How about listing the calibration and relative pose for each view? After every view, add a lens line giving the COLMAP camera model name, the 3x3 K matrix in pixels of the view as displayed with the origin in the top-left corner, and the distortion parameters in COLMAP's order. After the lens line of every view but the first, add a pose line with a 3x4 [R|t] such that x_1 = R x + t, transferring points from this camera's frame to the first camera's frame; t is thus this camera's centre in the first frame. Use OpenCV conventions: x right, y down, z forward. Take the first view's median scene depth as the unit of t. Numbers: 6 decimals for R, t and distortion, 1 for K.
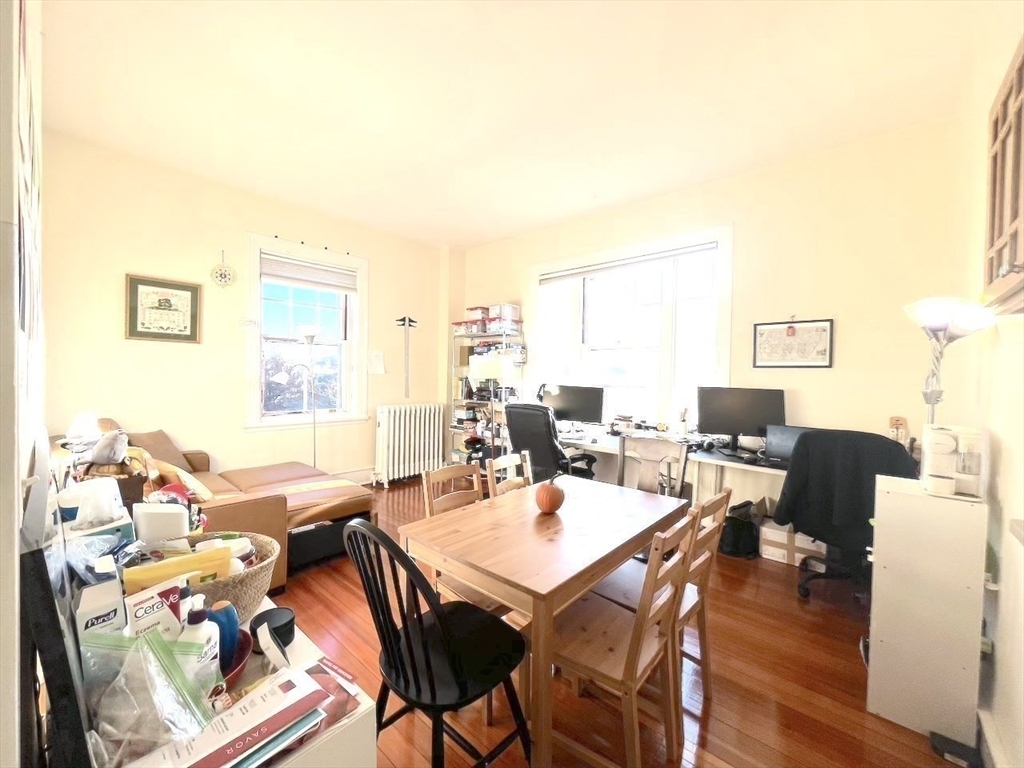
lens RADIAL K [[412.2, 0, 511.5], [0, 412.2, 380.2], [0, 0, 1]] dist [0.000155, -0.000063]
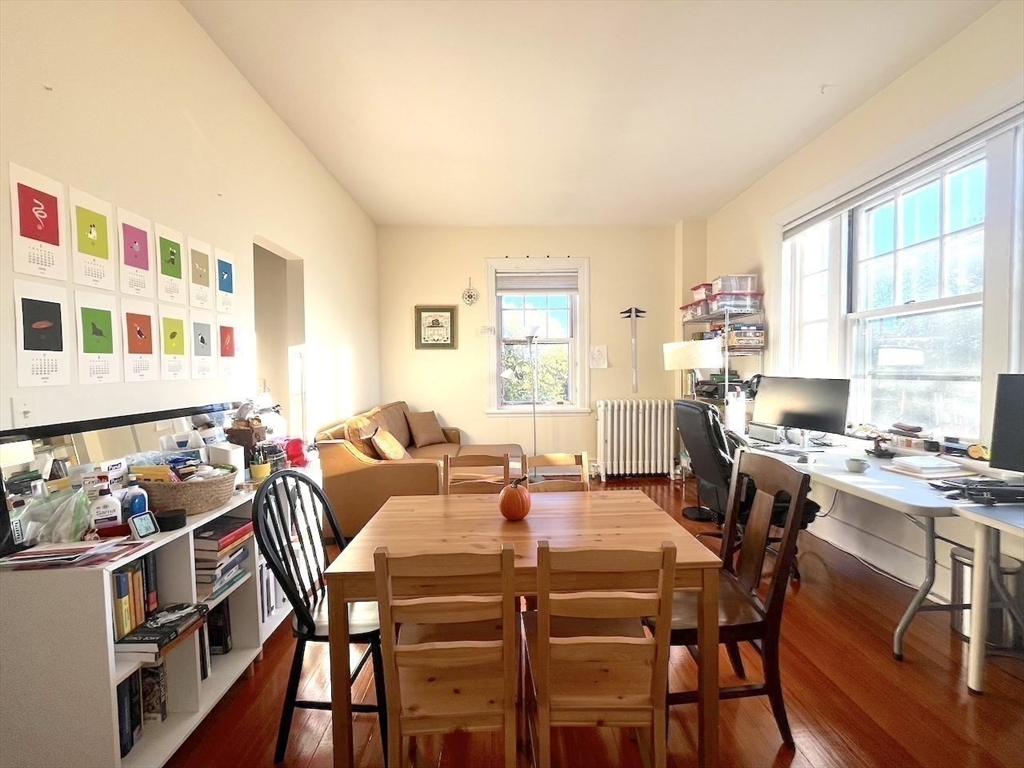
lens RADIAL K [[412.2, 0, 513.9], [0, 412.2, 386.0], [0, 0, 1]] dist [0.000155, -0.000063]
pose [[0.680706, 0.003624, -0.732548, 0.280084], [0.011548, 0.999810, 0.015677, 0.010231], [0.732466, -0.019131, 0.680535, 0.157495]]
